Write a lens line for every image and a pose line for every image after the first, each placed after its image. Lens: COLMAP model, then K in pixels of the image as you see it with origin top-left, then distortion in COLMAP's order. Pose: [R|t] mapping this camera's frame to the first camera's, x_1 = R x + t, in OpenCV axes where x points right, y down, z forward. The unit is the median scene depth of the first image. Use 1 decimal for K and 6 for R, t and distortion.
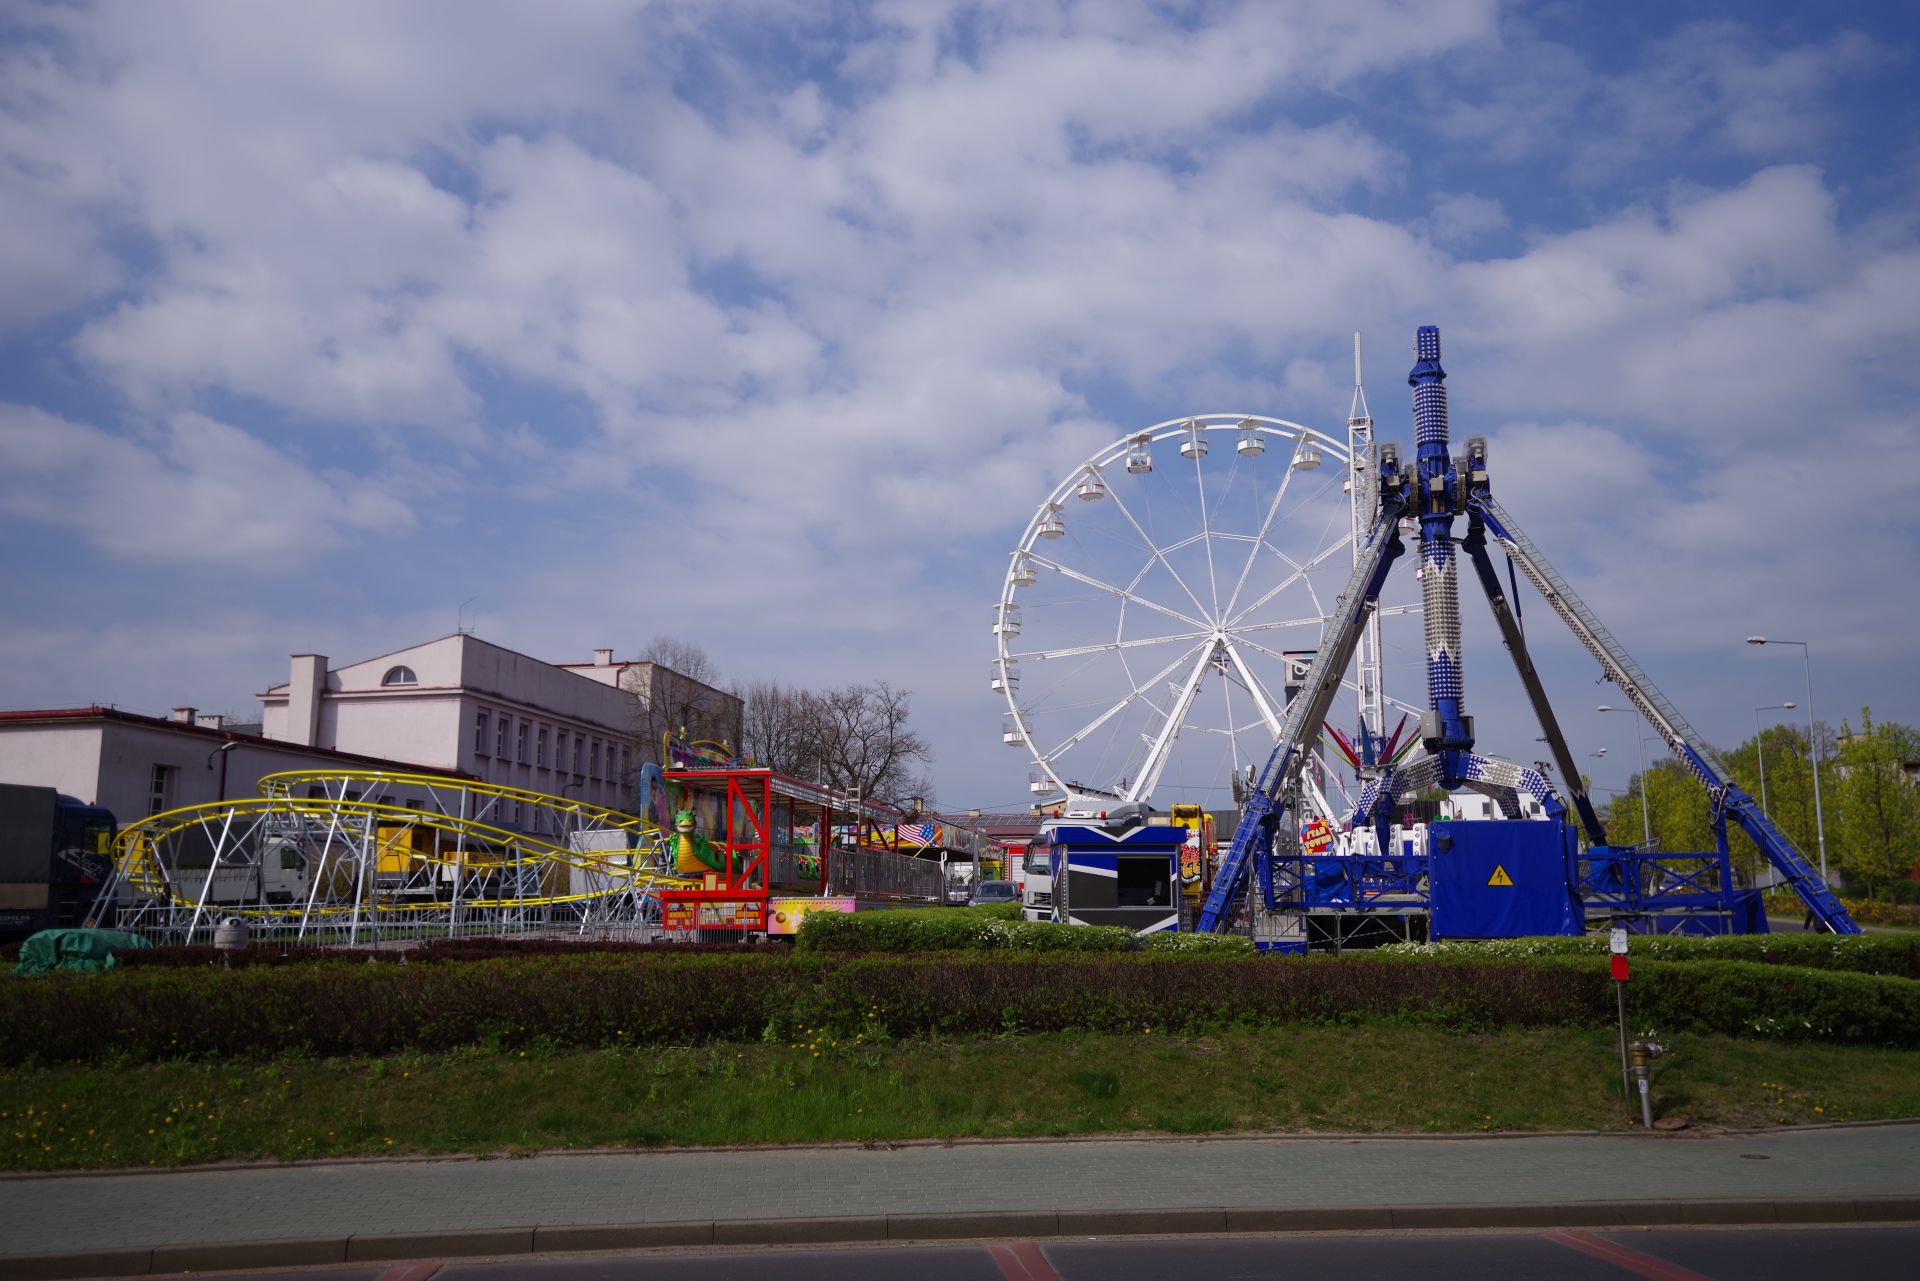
lens RADIAL K [[1551.0, 0, 968.5], [0, 1551.0, 651.1], [0, 0, 1]] dist [0.034749, 0.000118]
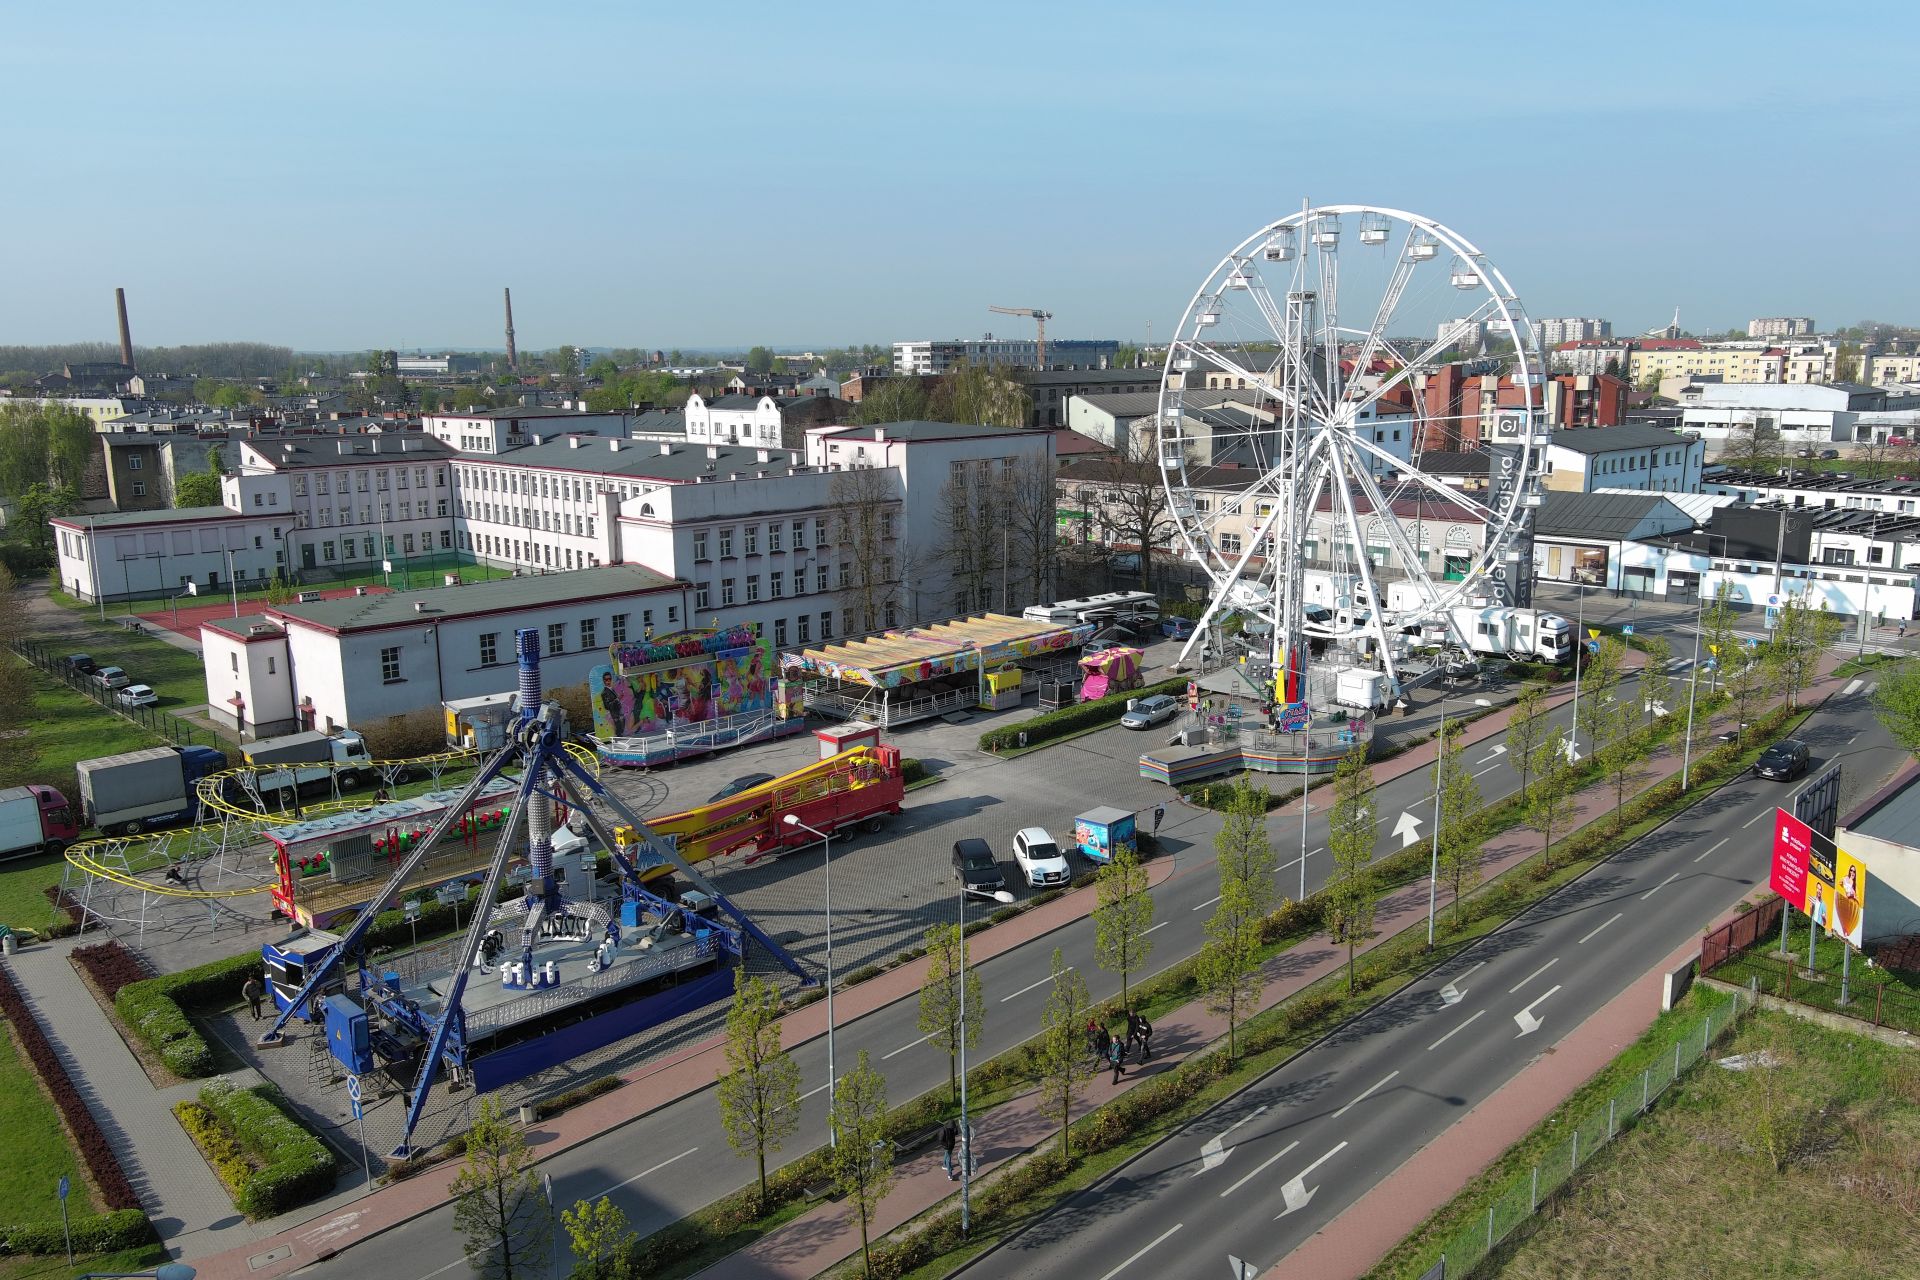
lens RADIAL K [[1483.6, 0, 960.0], [0, 1483.6, 640.0], [0, 0, 1]] dist [0.056149, -0.112701]
pose [[0.813816, 0.103998, -0.571741, 0.654264], [0.109198, 0.938963, 0.326227, -0.278434], [0.570771, -0.327922, 0.752787, 0.062060]]
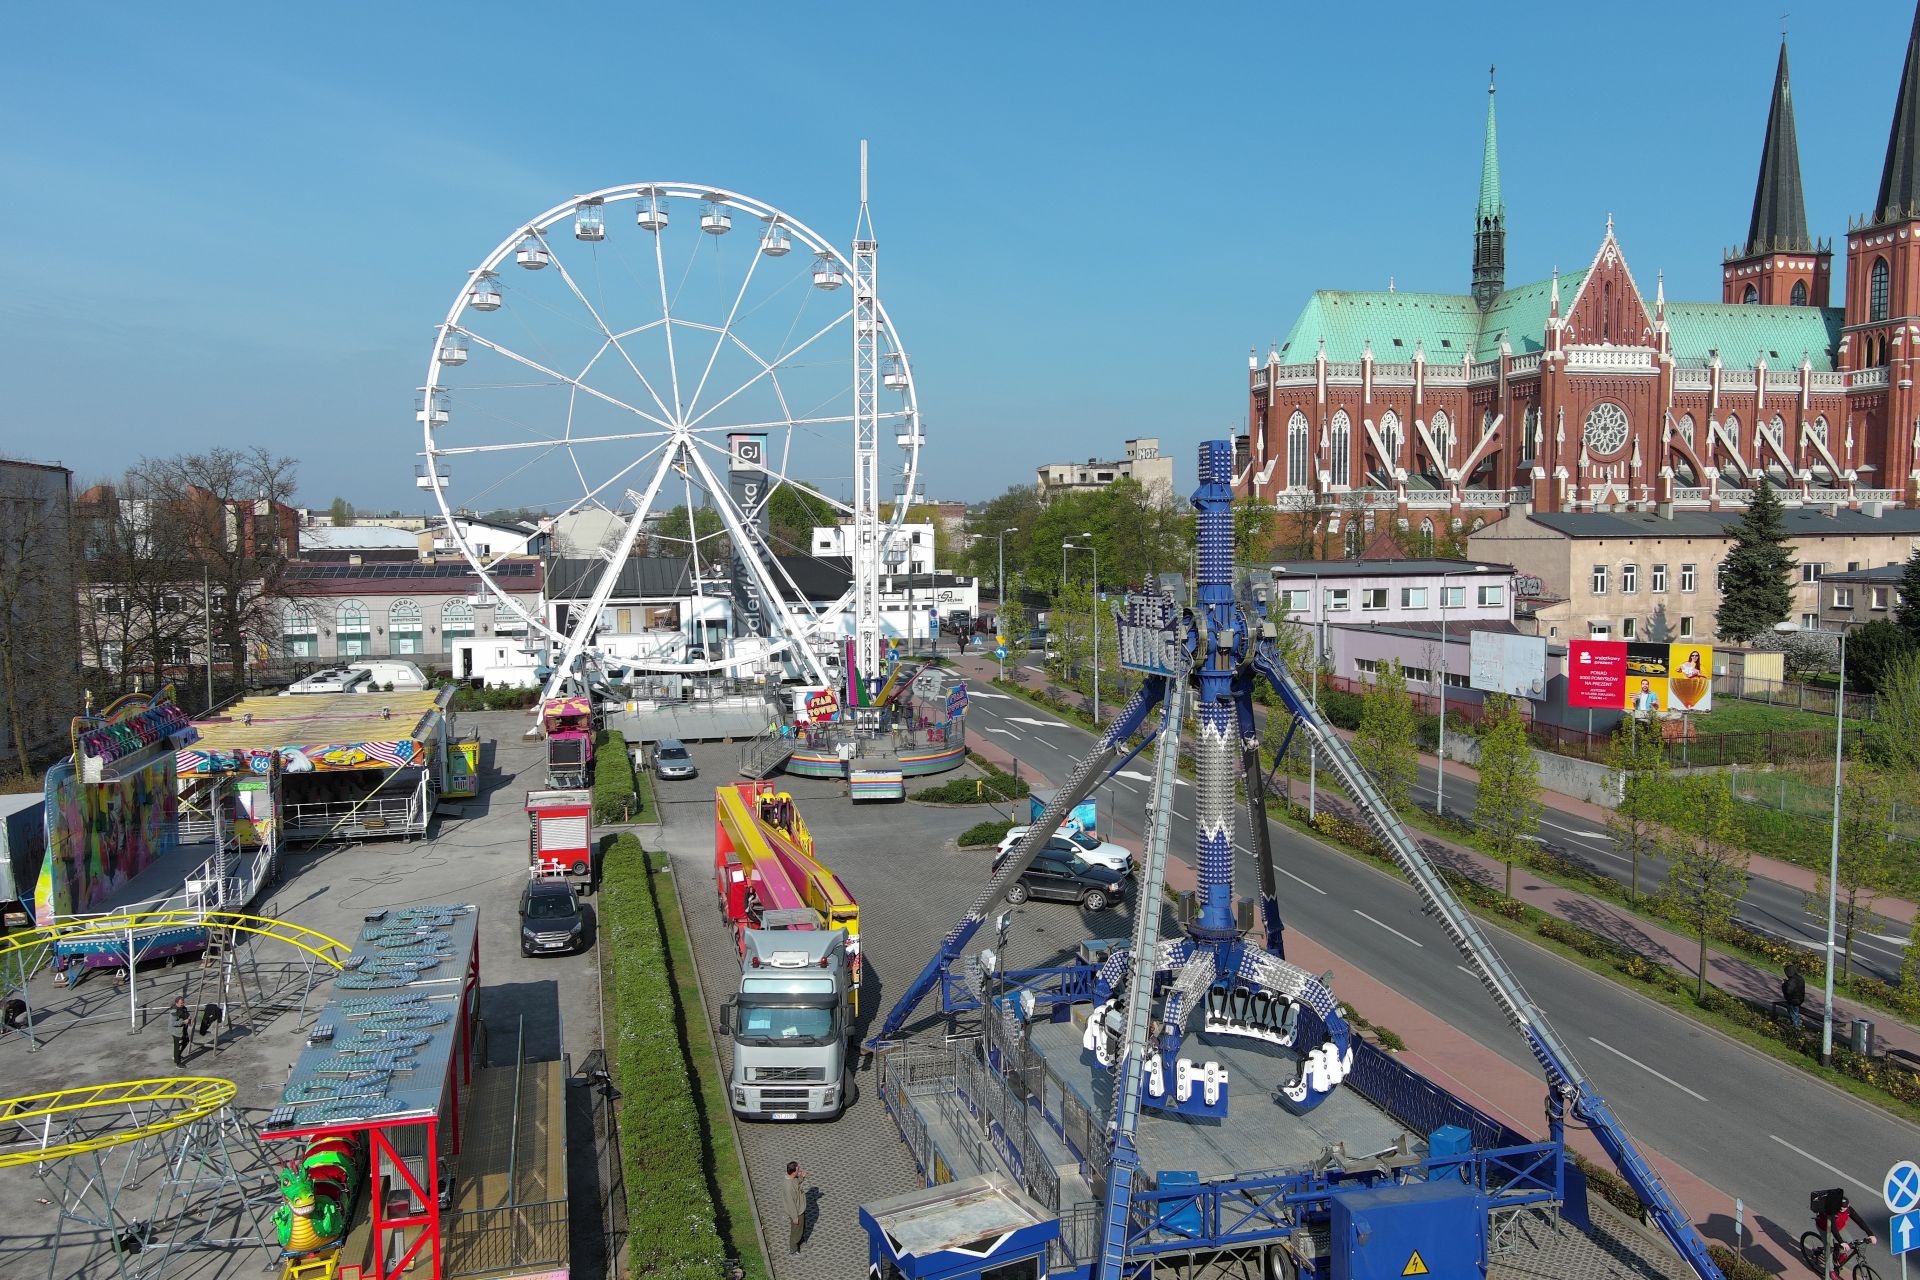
lens RADIAL K [[1488.2, 0, 960.0], [0, 1488.2, 640.0], [0, 0, 1]] dist [0.012717, 0.002320]
pose [[0.907267, -0.036256, 0.418989, -0.076188], [-0.064745, 0.972358, 0.224337, -0.121191], [-0.415541, -0.230661, 0.879841, 0.145505]]
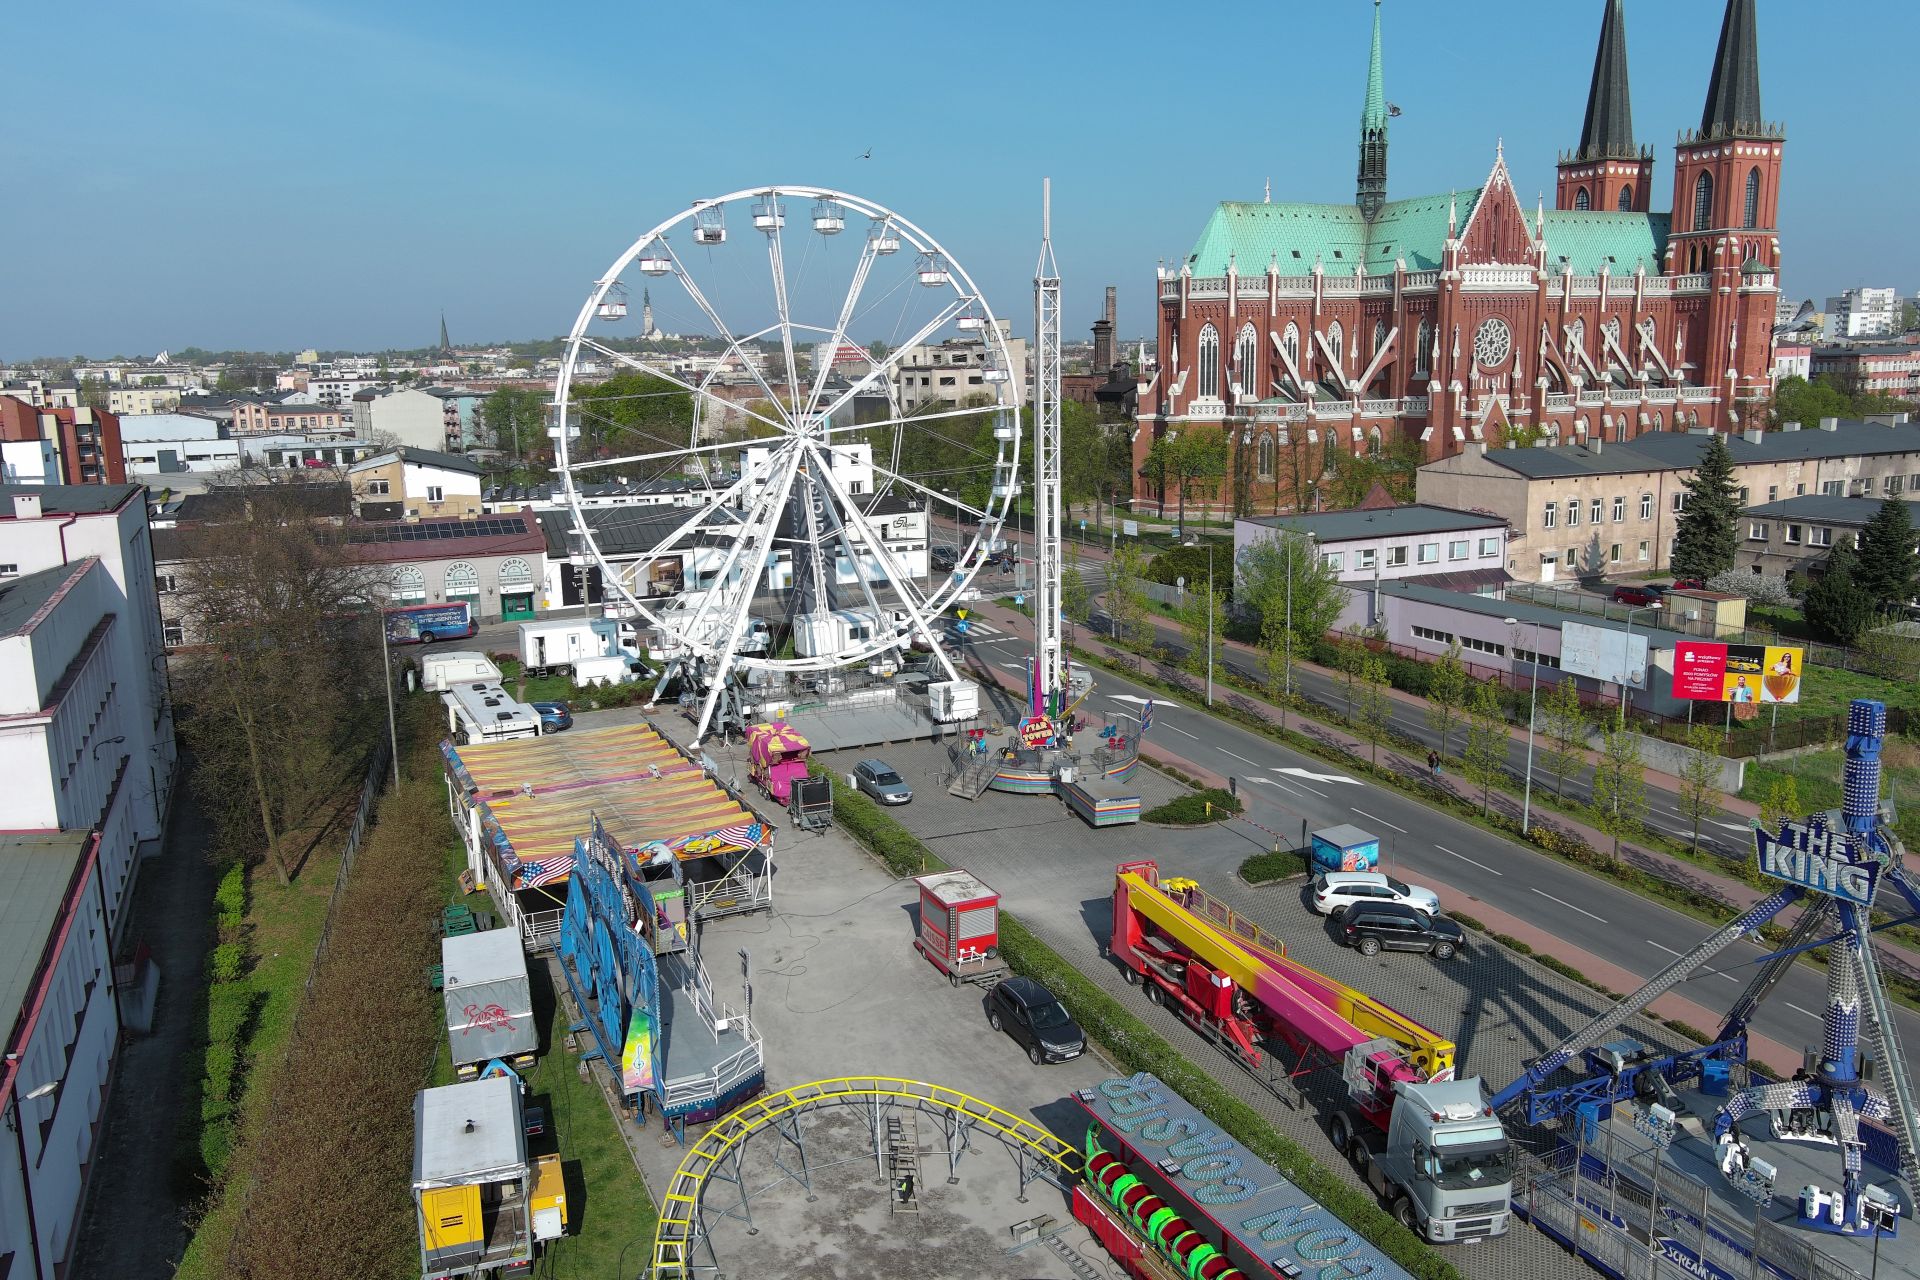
lens RADIAL K [[1487.6, 0, 960.0], [0, 1487.6, 640.0], [0, 0, 1]] dist [0.022680, -0.021534]
pose [[0.818660, -0.122586, 0.561042, -0.333821], [-0.078772, 0.943747, 0.321148, -0.229268], [-0.568850, -0.307106, 0.762952, 0.265957]]
